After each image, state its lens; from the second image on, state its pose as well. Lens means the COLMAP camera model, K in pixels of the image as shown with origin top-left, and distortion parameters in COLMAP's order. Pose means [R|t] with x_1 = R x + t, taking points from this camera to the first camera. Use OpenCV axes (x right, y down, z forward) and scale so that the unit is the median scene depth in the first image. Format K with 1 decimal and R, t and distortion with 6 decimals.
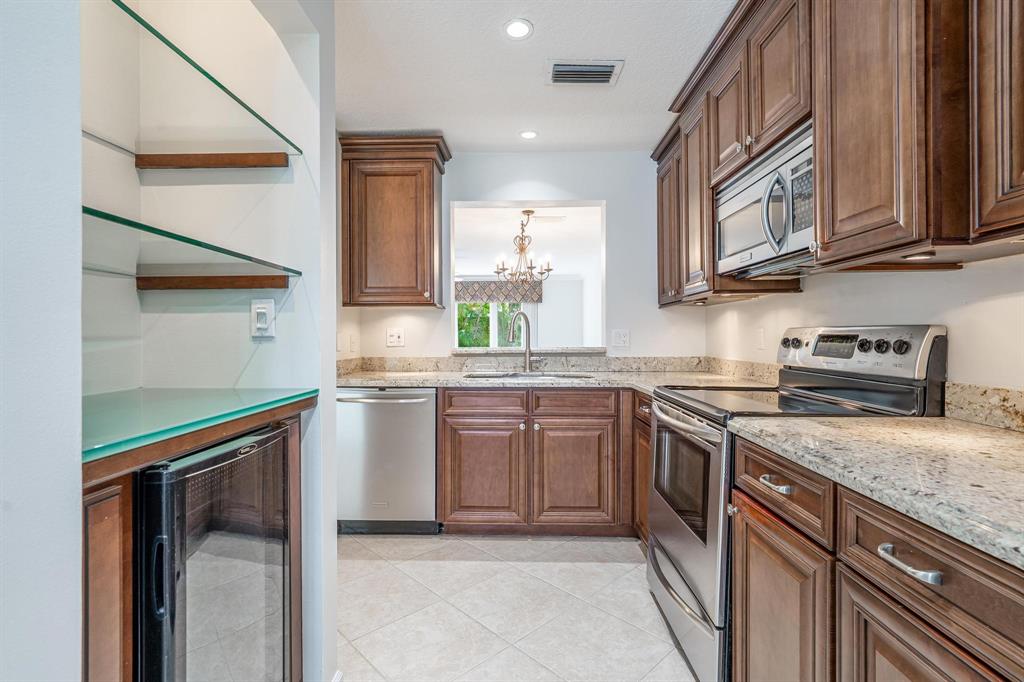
lens RADIAL K [[486.5, 0, 513.4], [0, 486.5, 333.7], [0, 0, 1]] dist [-0.002661, -0.000140]
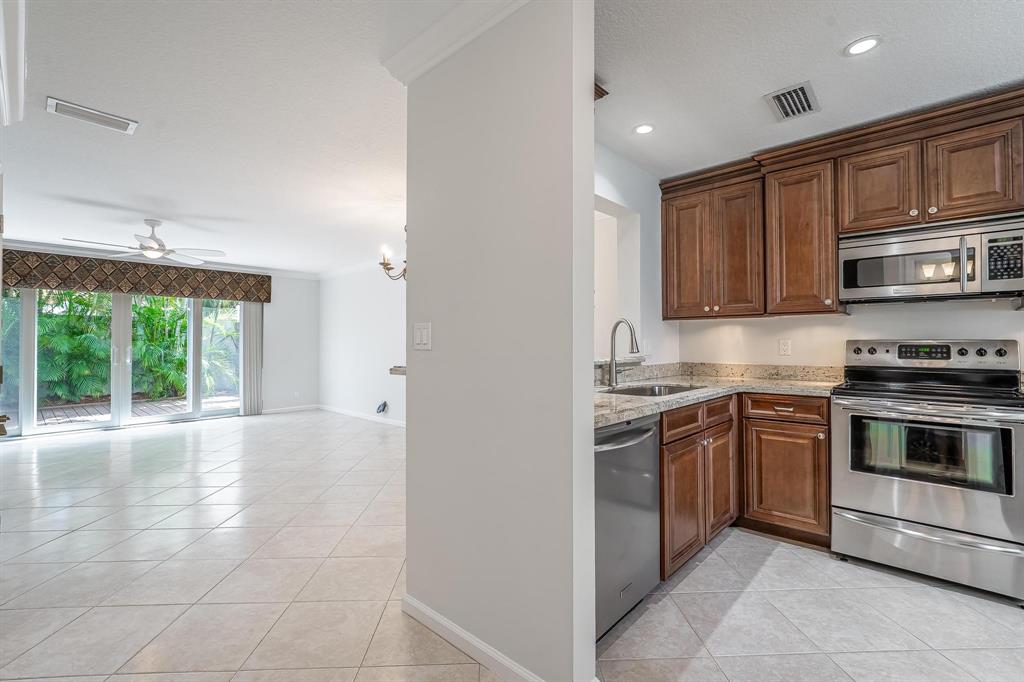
lens RADIAL K [[455.3, 0, 512.6], [0, 455.3, 336.9], [0, 0, 1]] dist [-0.002062, 0.000487]
pose [[0.660436, 0.011128, 0.750799, -1.322338], [-0.004417, 0.999930, -0.010935, -0.002393], [-0.750869, 0.003906, 0.660440, 1.041319]]
